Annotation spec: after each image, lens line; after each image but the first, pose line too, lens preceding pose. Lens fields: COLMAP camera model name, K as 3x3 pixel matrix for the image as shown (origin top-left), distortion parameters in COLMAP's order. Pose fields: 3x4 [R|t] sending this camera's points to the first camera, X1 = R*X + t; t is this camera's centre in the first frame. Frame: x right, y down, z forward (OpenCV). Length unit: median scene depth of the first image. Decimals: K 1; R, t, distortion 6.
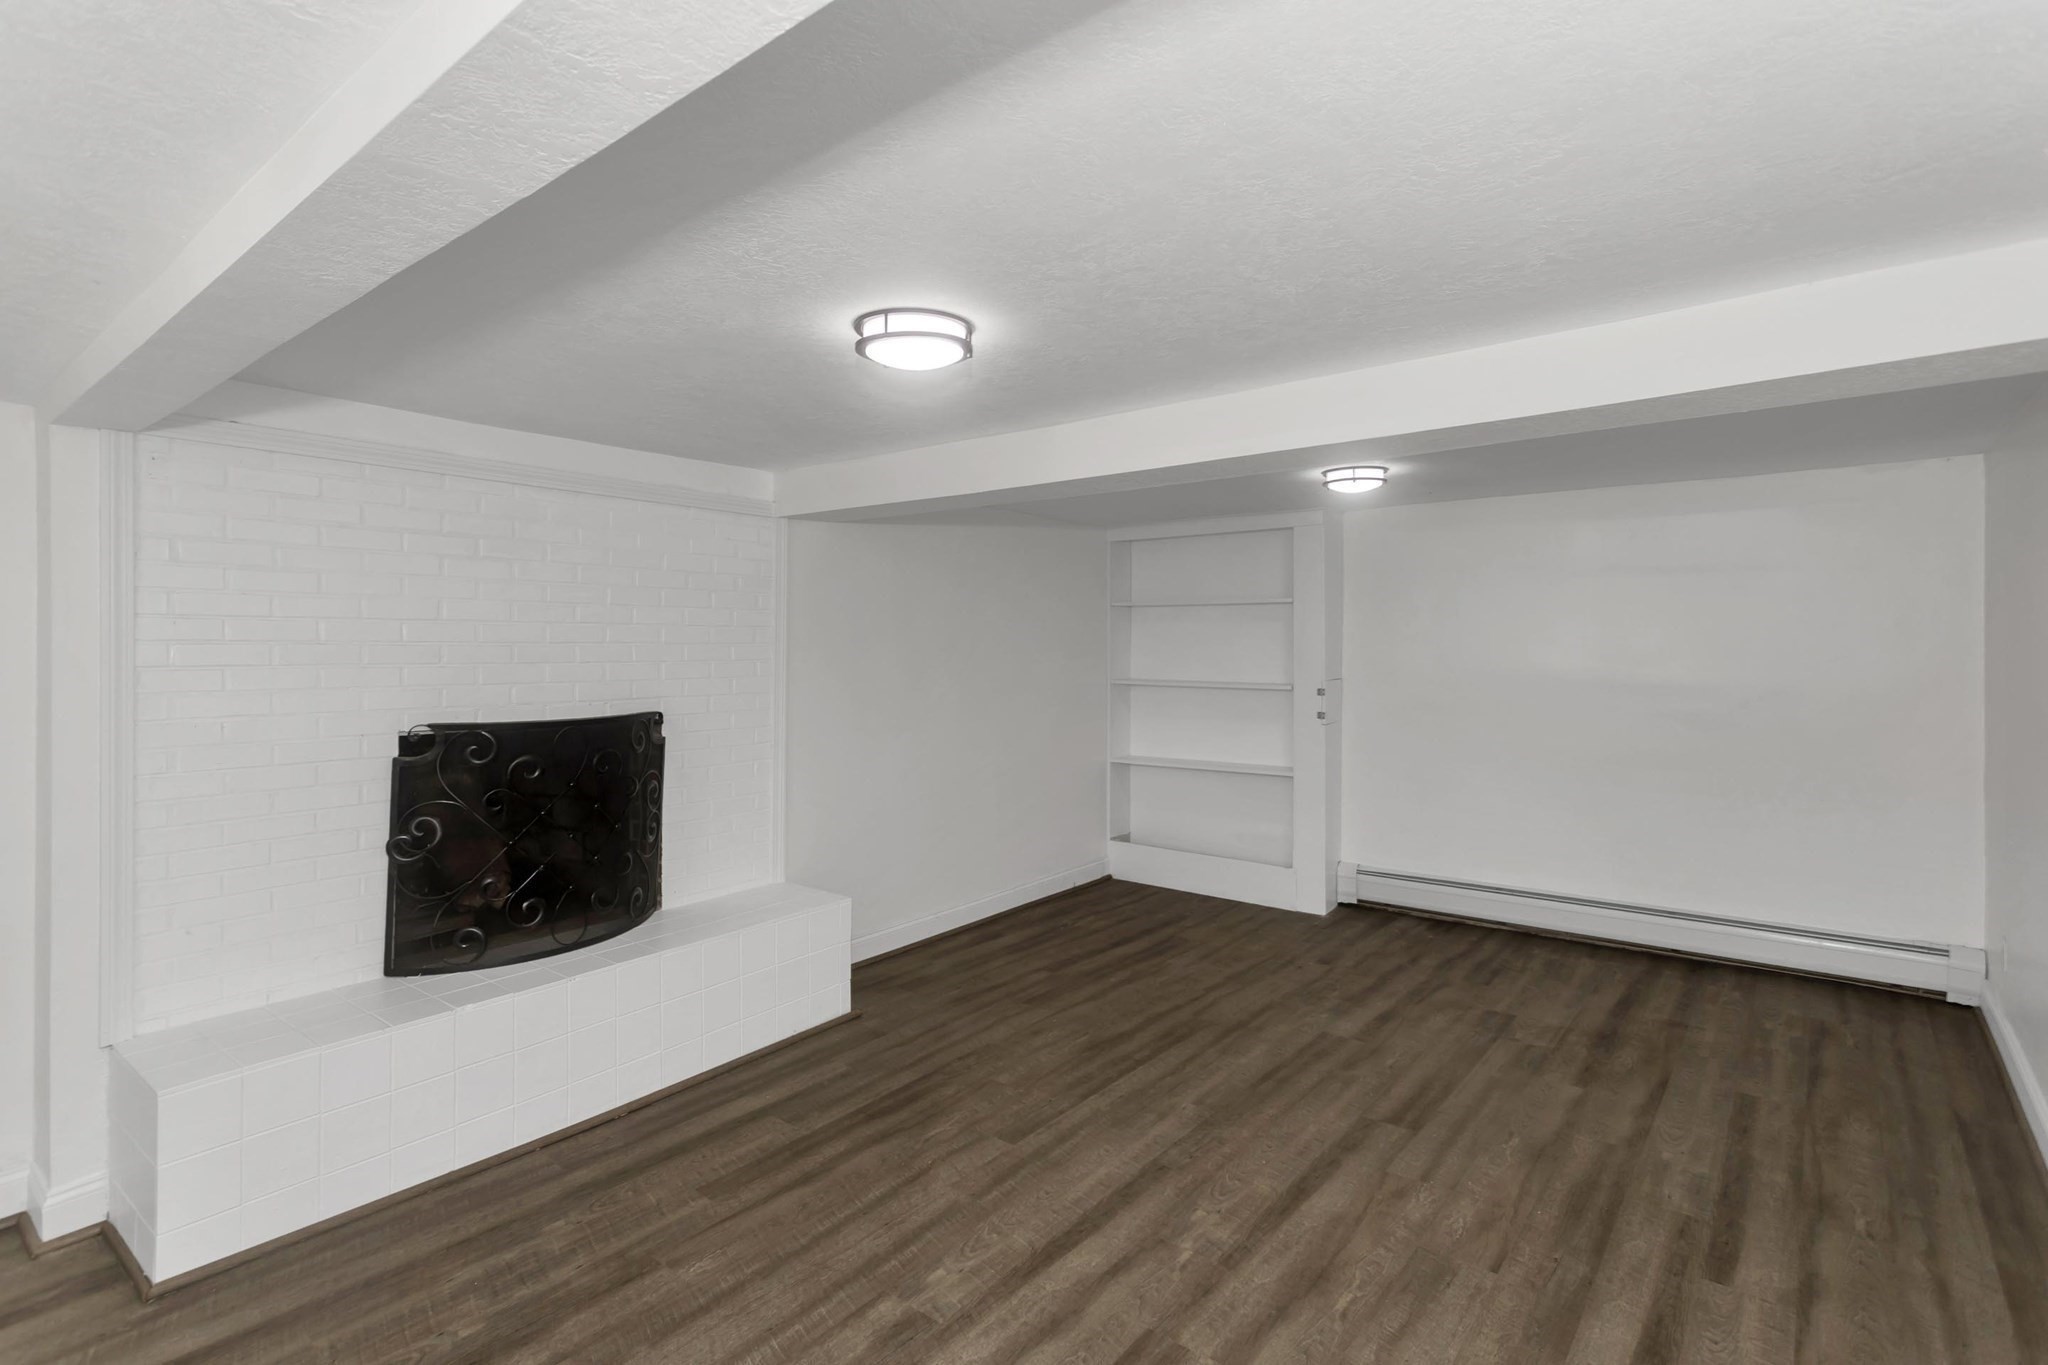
lens RADIAL K [[987.4, 0, 1024.5], [0, 987.4, 653.4], [0, 0, 1]] dist [0.001174, 0.000450]
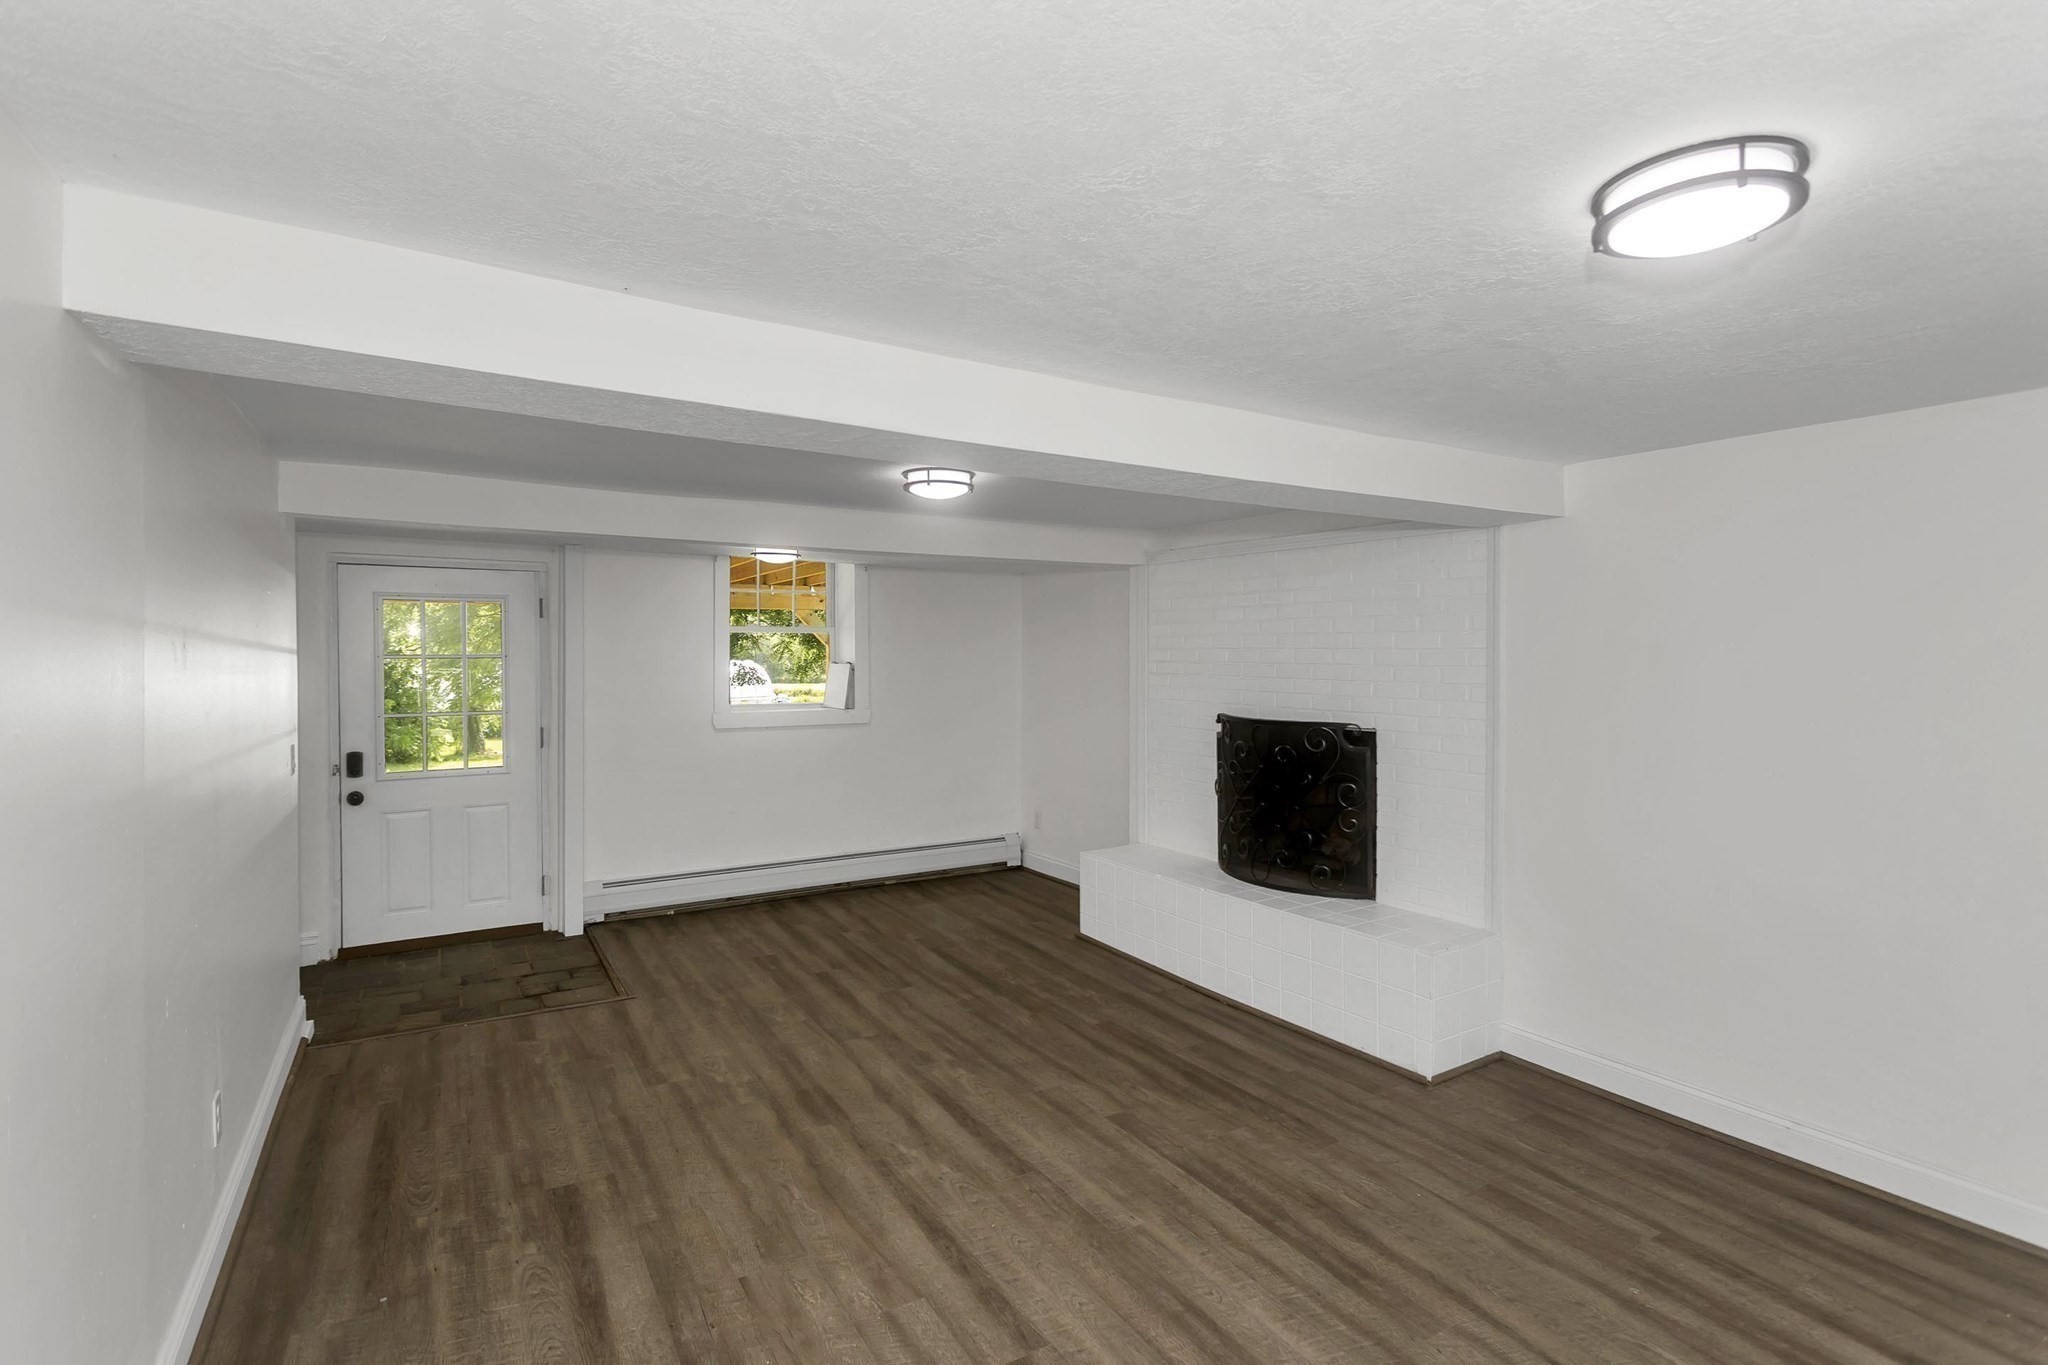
lens RADIAL K [[987.4, 0, 1024.5], [0, 987.4, 653.4], [0, 0, 1]] dist [0.001174, 0.000450]
pose [[-0.343289, -0.000932, -0.939229, 1.020628], [-0.011080, 0.999934, 0.003058, -0.027914], [0.939164, 0.011457, -0.343277, 1.232368]]
